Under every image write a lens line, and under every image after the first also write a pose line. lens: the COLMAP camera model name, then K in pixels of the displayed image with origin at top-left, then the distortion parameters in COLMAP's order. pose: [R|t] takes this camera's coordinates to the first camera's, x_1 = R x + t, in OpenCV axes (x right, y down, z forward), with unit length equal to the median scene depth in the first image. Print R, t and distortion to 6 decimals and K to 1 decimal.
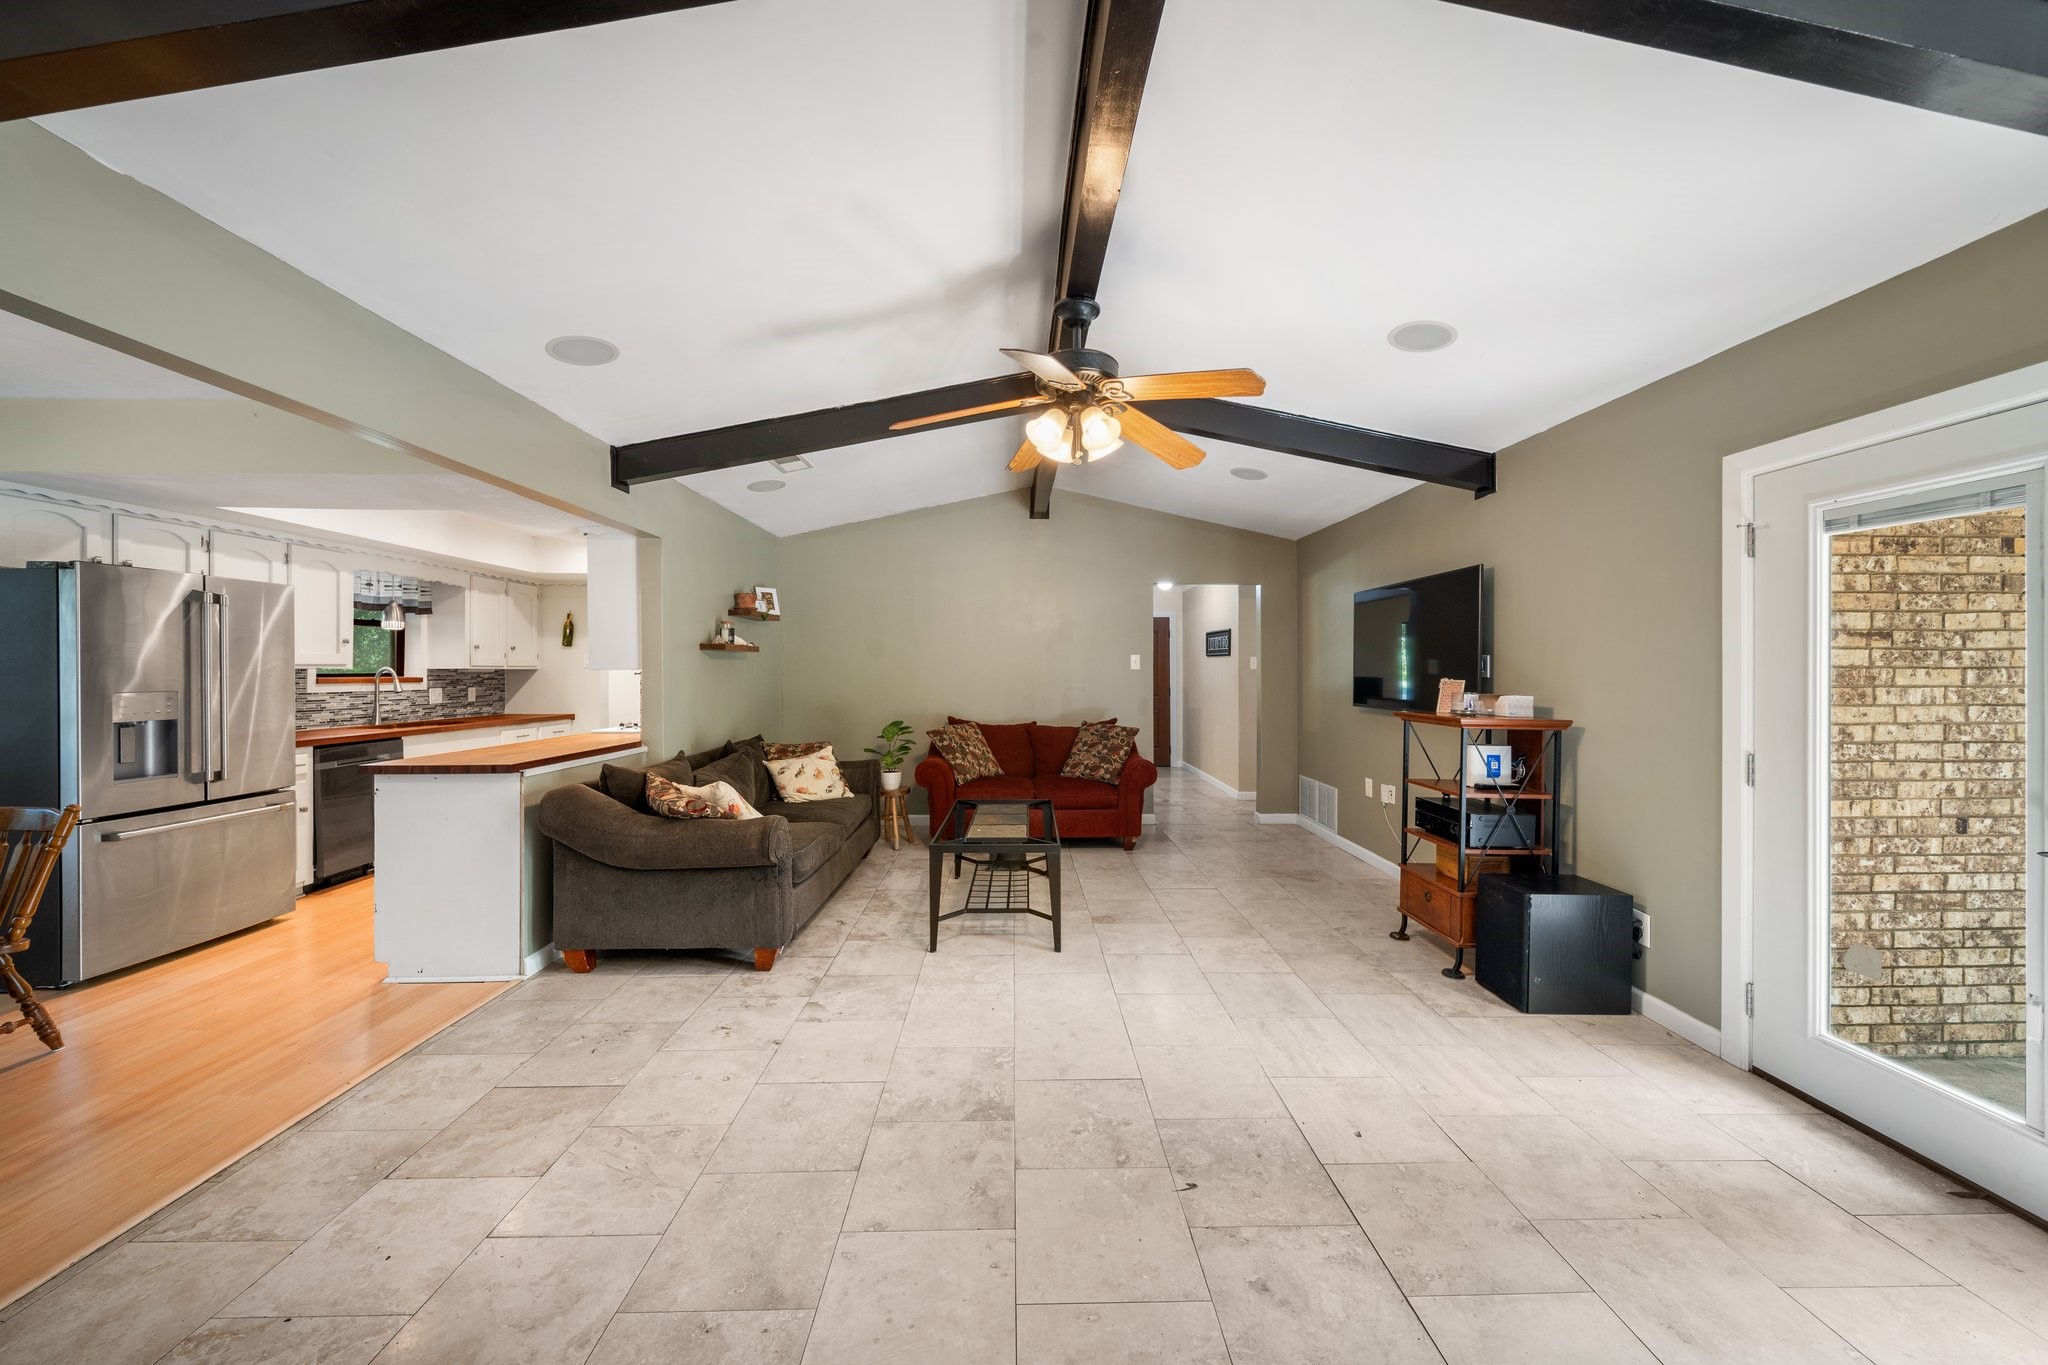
lens RADIAL K [[725.7, 0, 1022.3], [0, 725.7, 661.5], [0, 0, 1]] dist [0.000049, -0.002418]
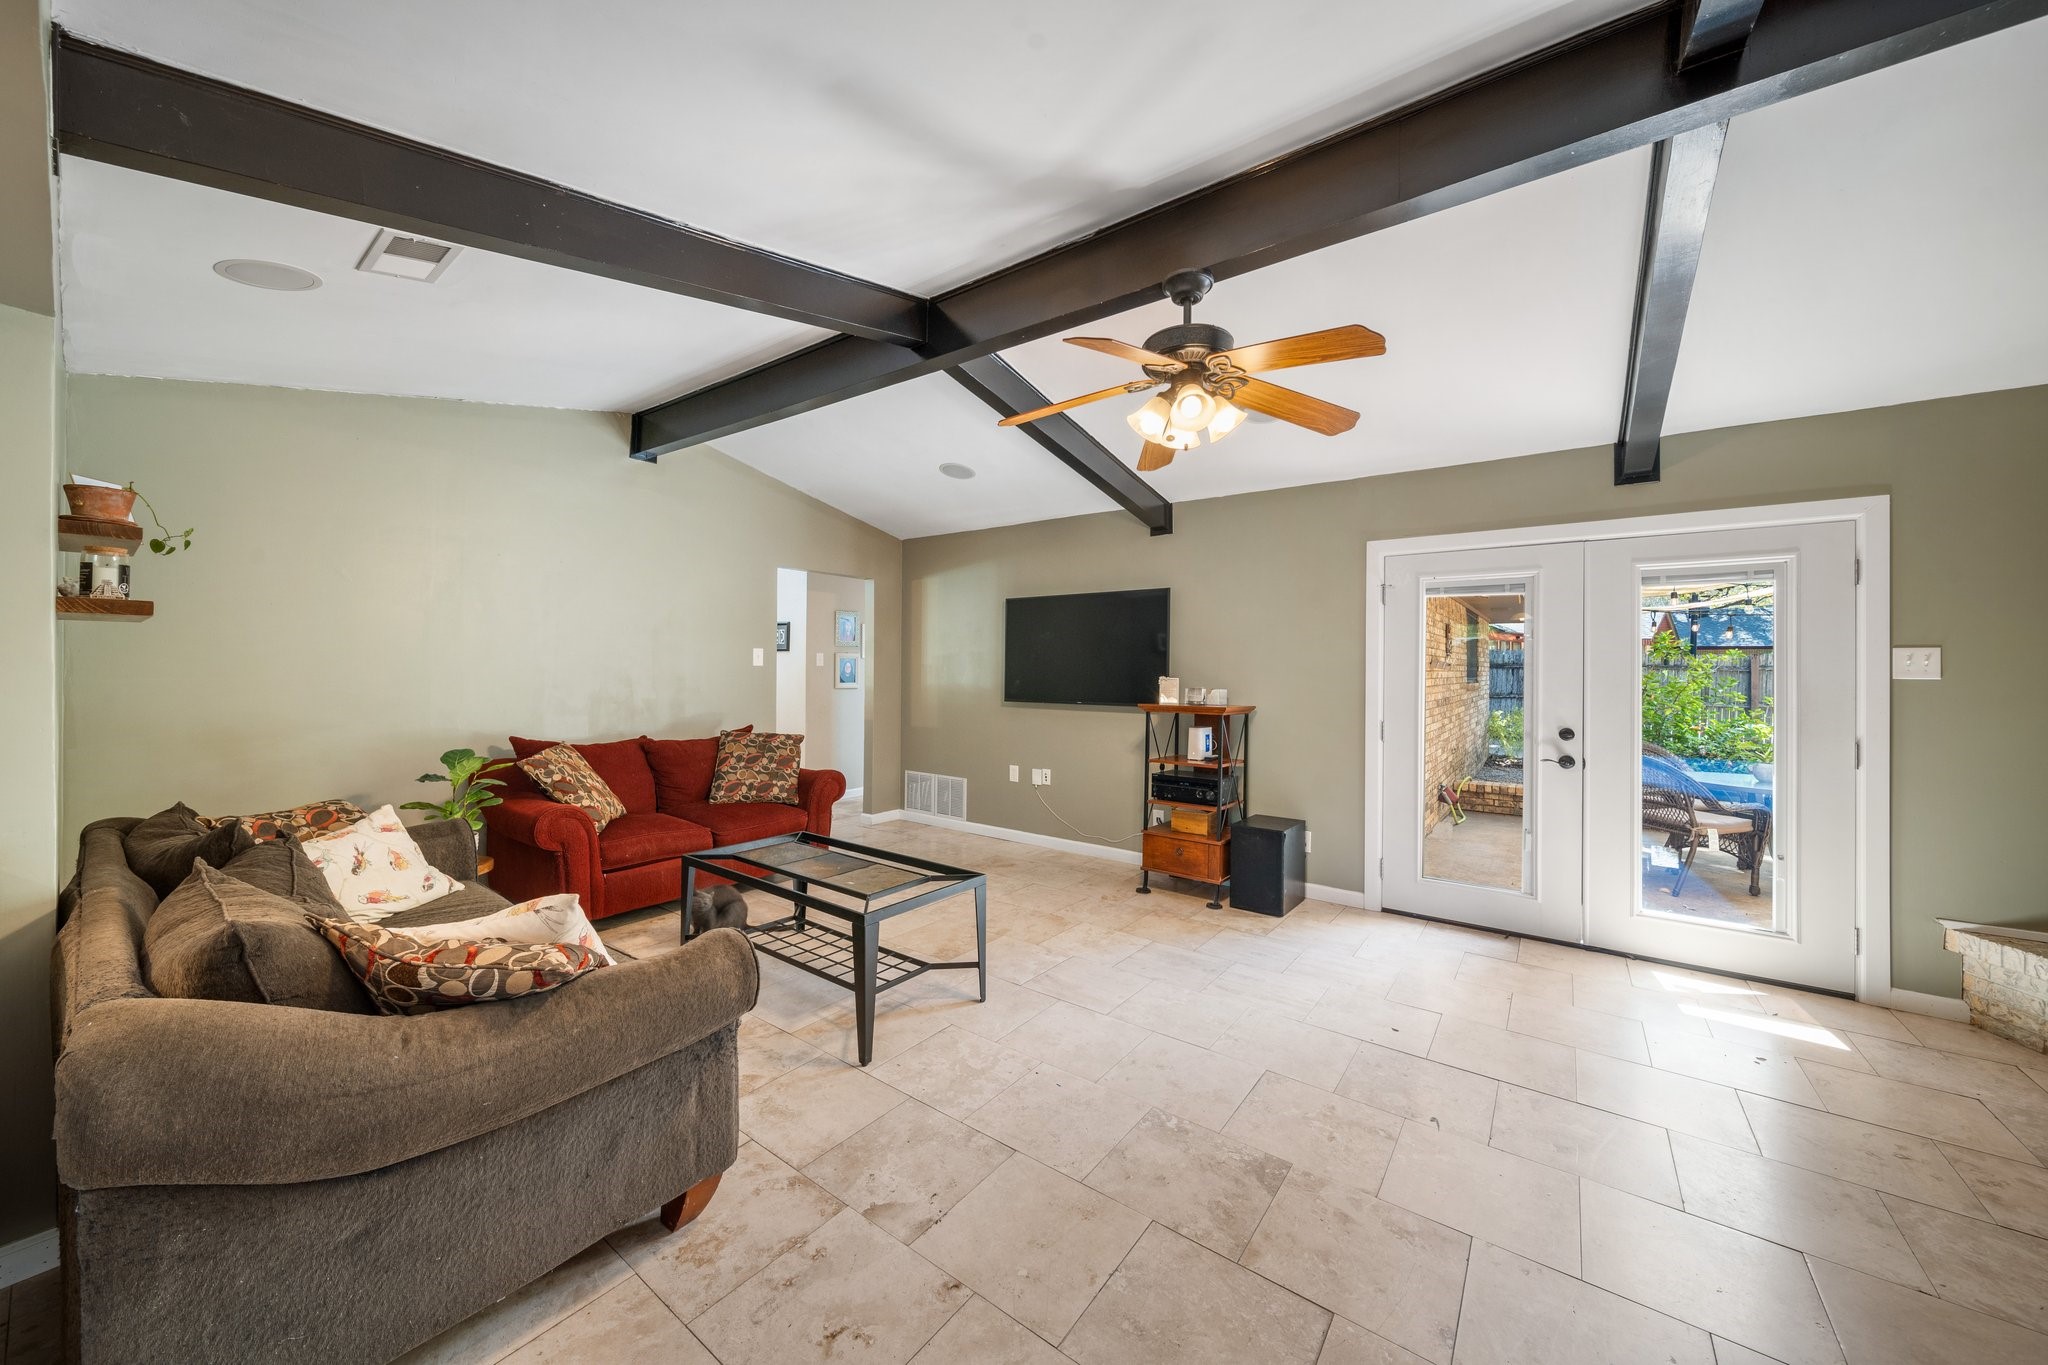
lens RADIAL K [[725.7, 0, 1022.3], [0, 725.7, 661.5], [0, 0, 1]] dist [0.000049, -0.002418]
pose [[0.614647, 0.012822, 0.788698, -0.648369], [-0.017387, 0.999845, -0.002705, 0.005627], [-0.788611, -0.012051, 0.614774, 0.488174]]
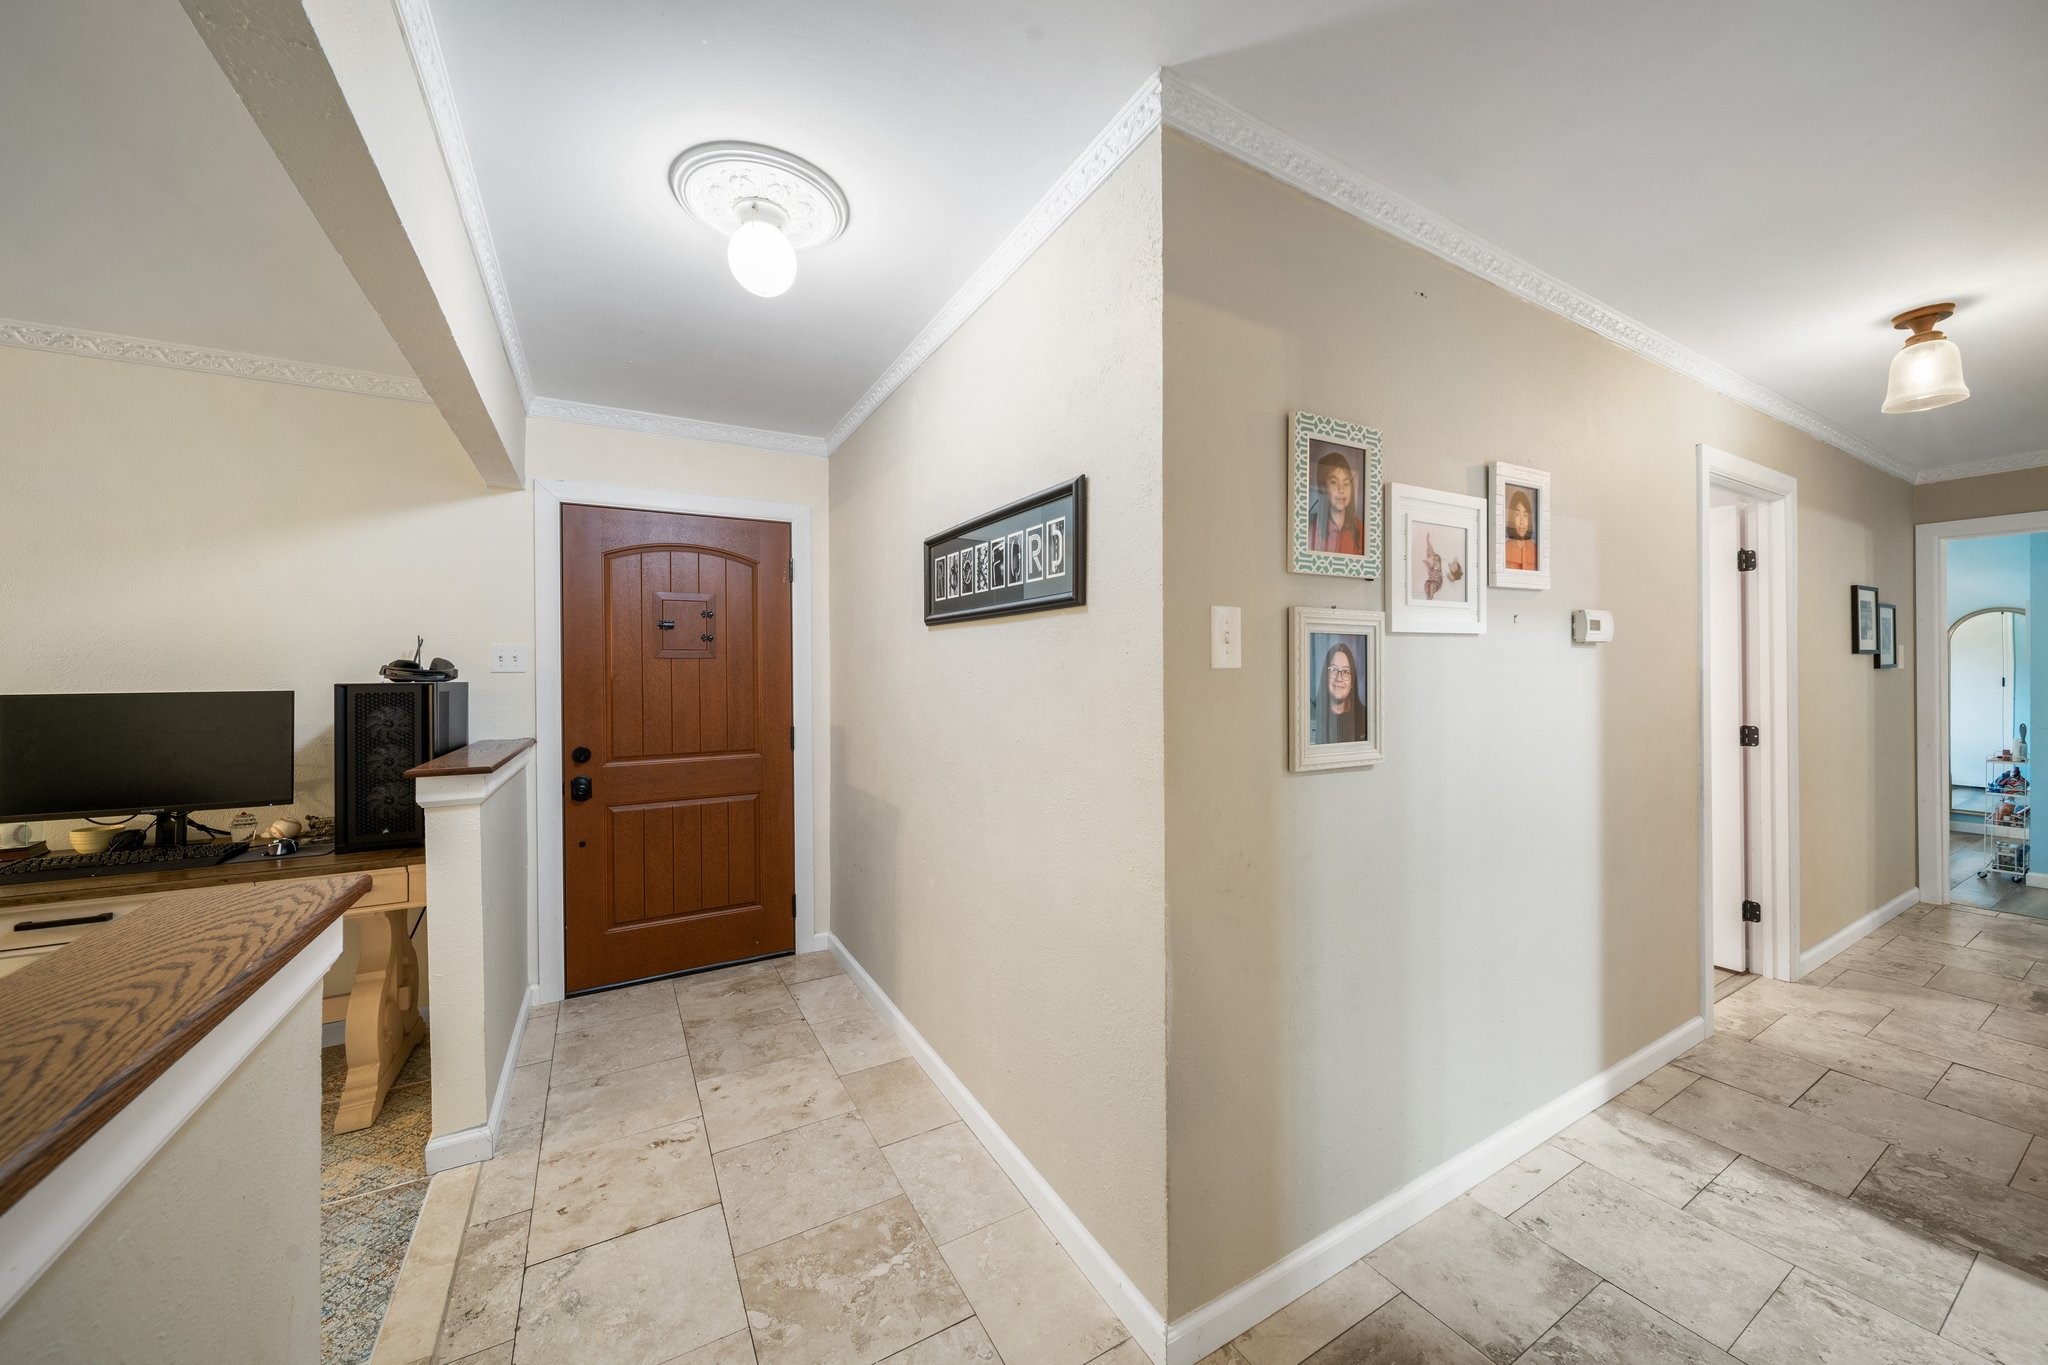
lens RADIAL K [[725.7, 0, 1022.3], [0, 725.7, 661.5], [0, 0, 1]] dist [0.000049, -0.002418]
pose [[0.877131, -0.002577, 0.480243, 0.425690], [0.003385, 0.999994, -0.000817, 0.019405], [-0.480238, 0.002342, 0.877135, 2.056759]]
